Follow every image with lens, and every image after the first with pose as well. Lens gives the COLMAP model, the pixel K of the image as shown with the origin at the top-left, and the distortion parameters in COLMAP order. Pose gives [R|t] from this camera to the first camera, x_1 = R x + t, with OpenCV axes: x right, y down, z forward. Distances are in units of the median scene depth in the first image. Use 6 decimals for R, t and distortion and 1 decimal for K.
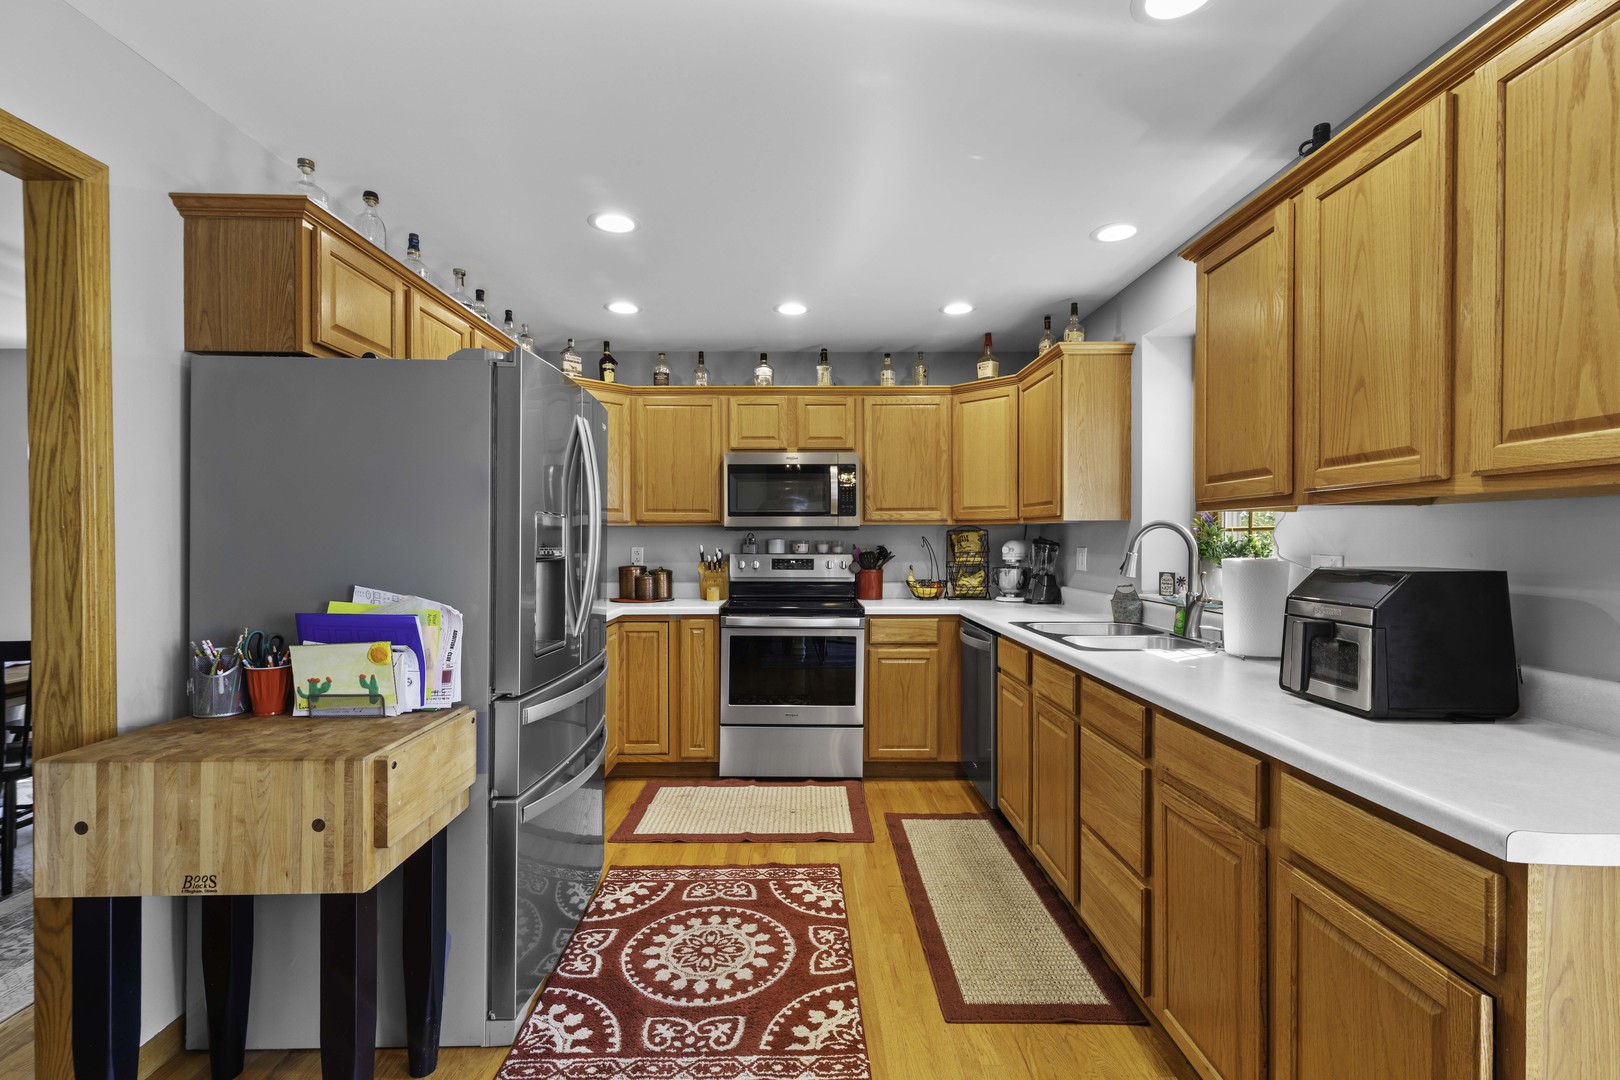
lens RADIAL K [[720.8, 0, 810.0], [0, 720.8, 540.0], [0, 0, 1]] dist [-0.000090, -0.000524]
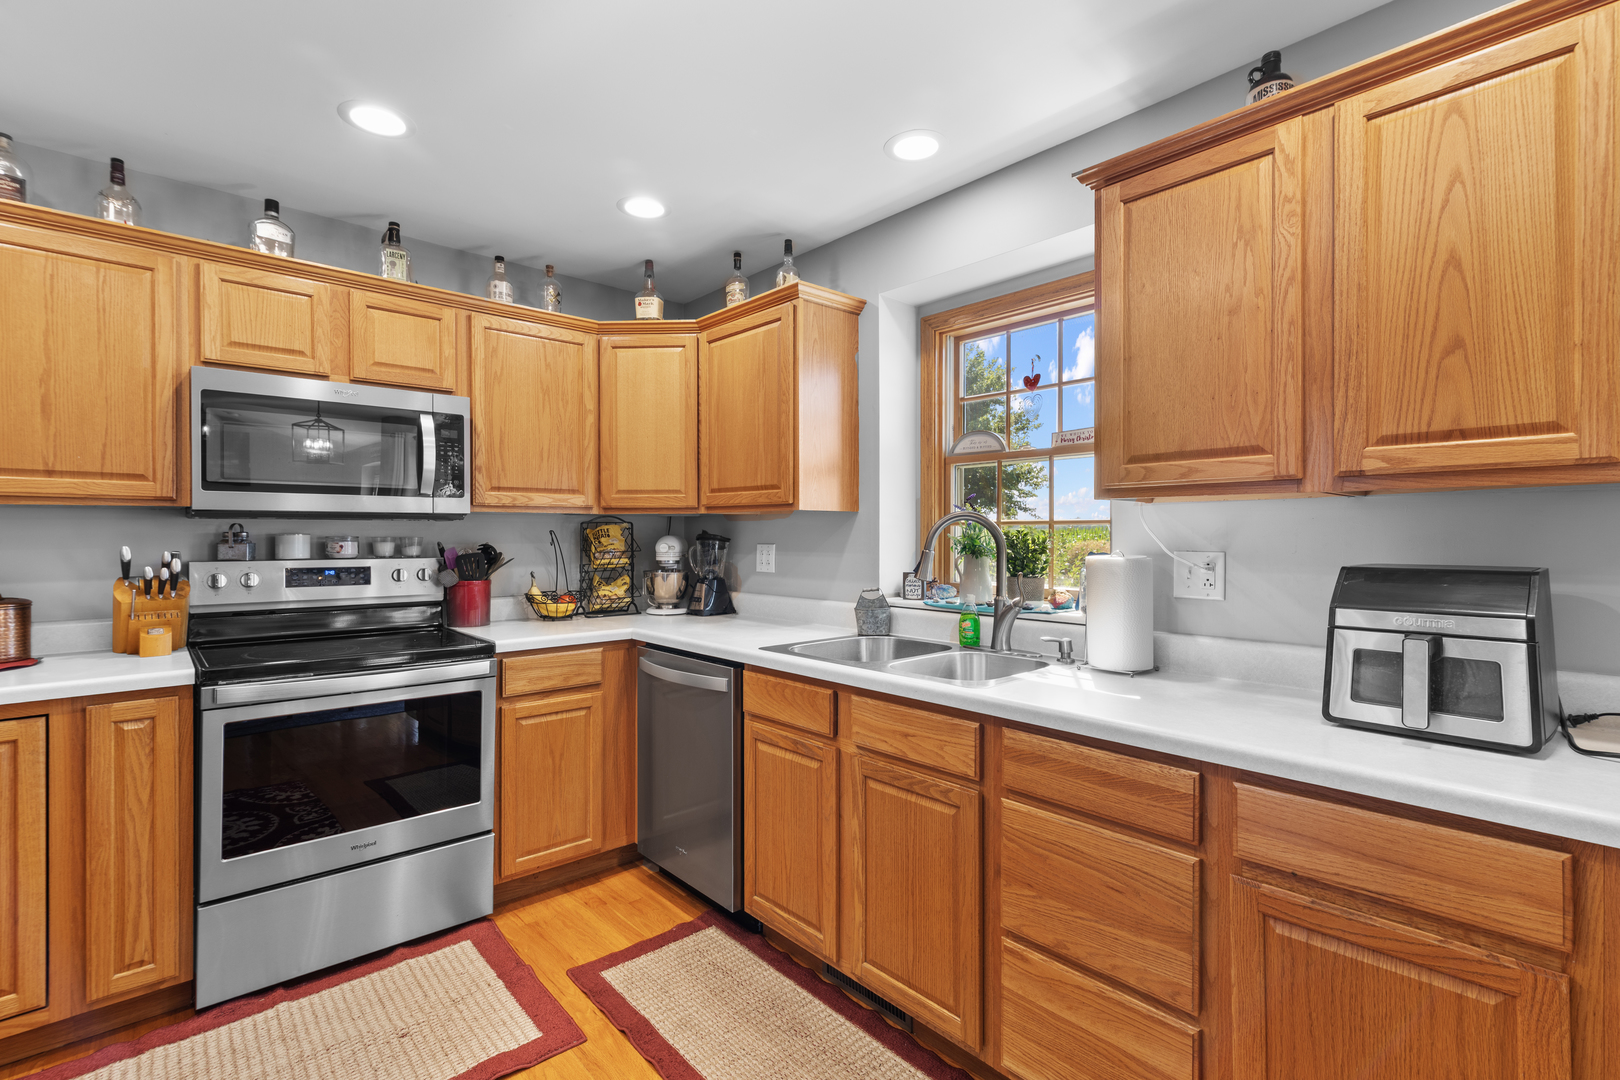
lens RADIAL K [[729.0, 0, 805.3], [0, 729.0, 535.0], [0, 0, 1]] dist [0.002584, -0.000321]
pose [[0.755280, -0.000799, 0.655401, -0.129541], [0.001138, 0.999999, -0.000091, 0.000125], [-0.655401, 0.000815, 0.755281, 0.319532]]
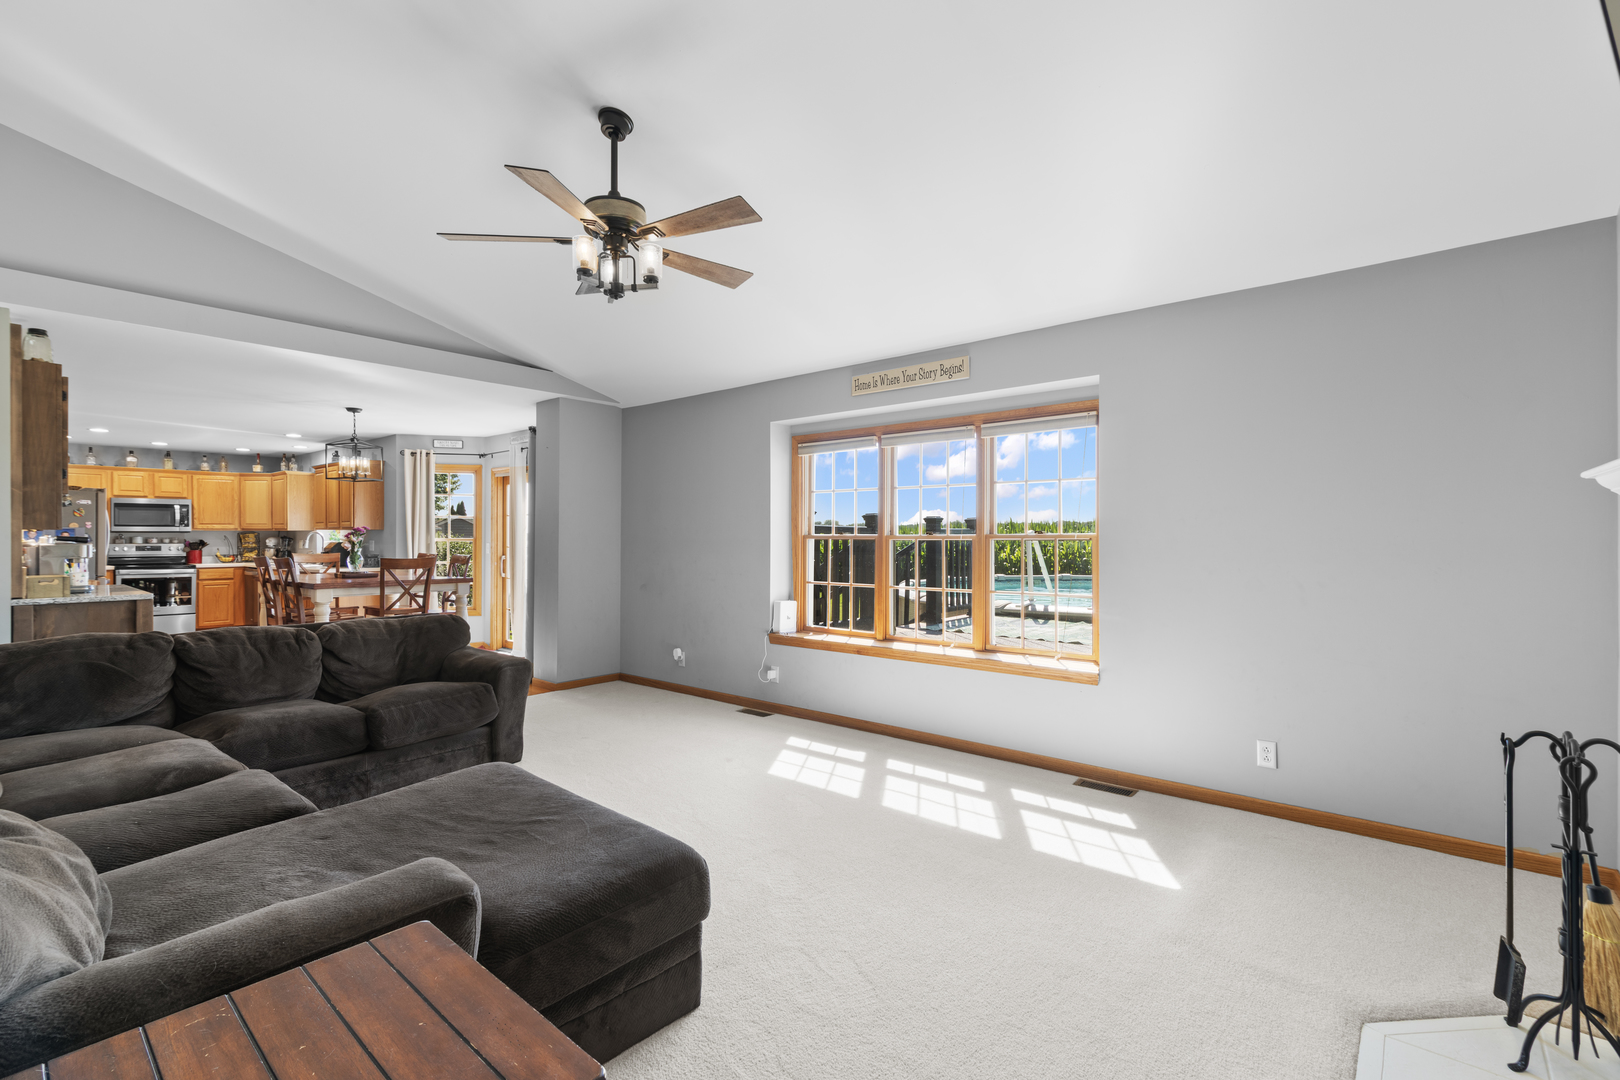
lens RADIAL K [[720.8, 0, 810.0], [0, 720.8, 540.0], [0, 0, 1]] dist [-0.000090, -0.000524]
pose [[0.648111, -0.002098, 0.761543, -0.411292], [0.002354, 0.999997, 0.000751, 0.012648], [-0.761542, 0.001306, 0.648114, -2.051206]]
